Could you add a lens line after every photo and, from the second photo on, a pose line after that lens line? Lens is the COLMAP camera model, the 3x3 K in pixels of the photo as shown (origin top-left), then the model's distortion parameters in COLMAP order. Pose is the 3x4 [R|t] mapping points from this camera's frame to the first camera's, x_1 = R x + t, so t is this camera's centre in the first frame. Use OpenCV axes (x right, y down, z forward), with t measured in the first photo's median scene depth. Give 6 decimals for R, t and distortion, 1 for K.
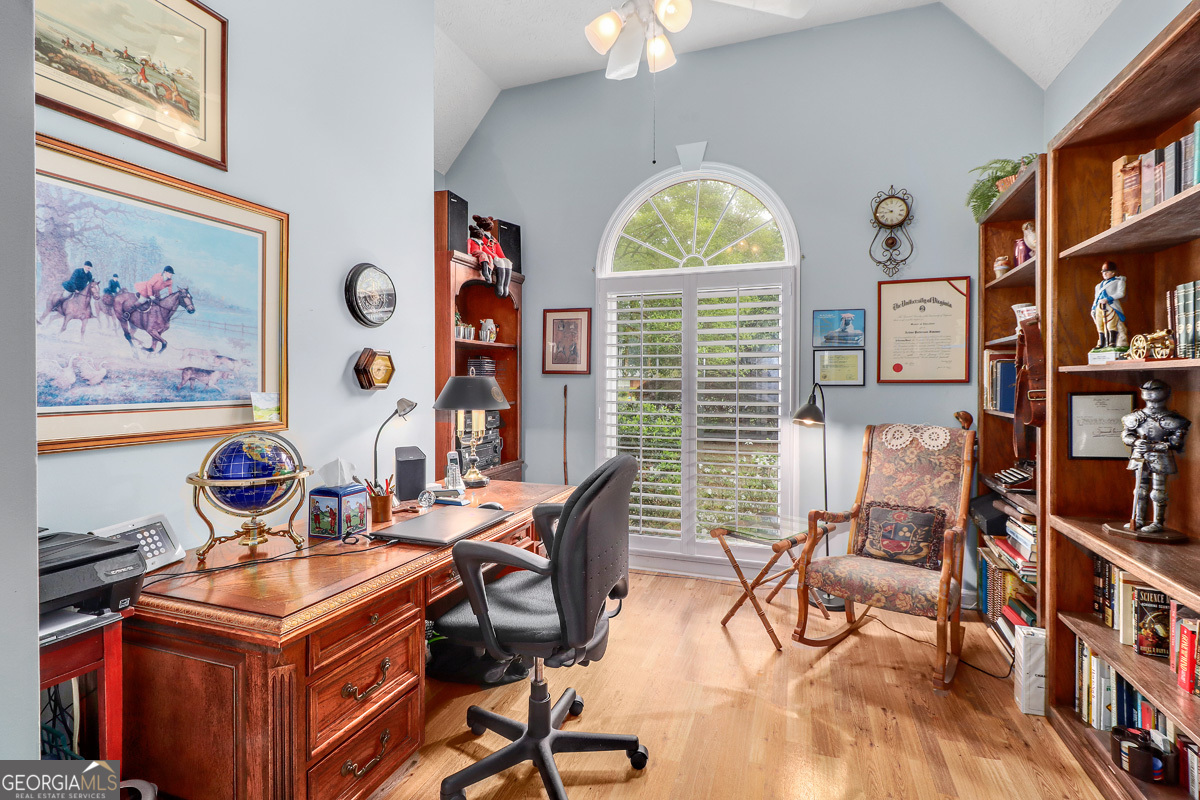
lens RADIAL K [[568.2, 0, 601.3], [0, 568.2, 385.7], [0, 0, 1]] dist [0.017428, -0.000334]
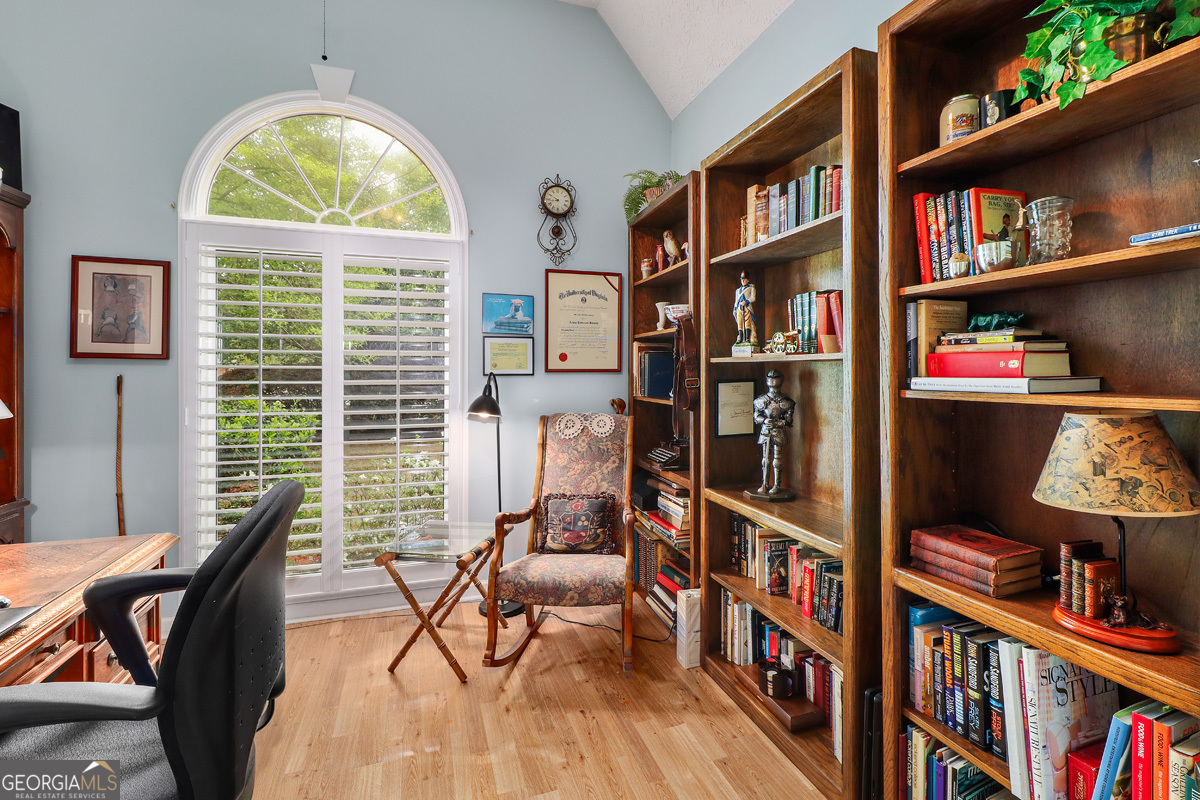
lens RADIAL K [[588.4, 0, 624.0], [0, 588.4, 373.9], [0, 0, 1]] dist [0.010376, -0.000482]
pose [[0.774904, -0.002003, 0.632075, -0.067661], [0.002516, 0.999997, 0.000083, -0.001849], [-0.632073, 0.001526, 0.774907, 0.165006]]
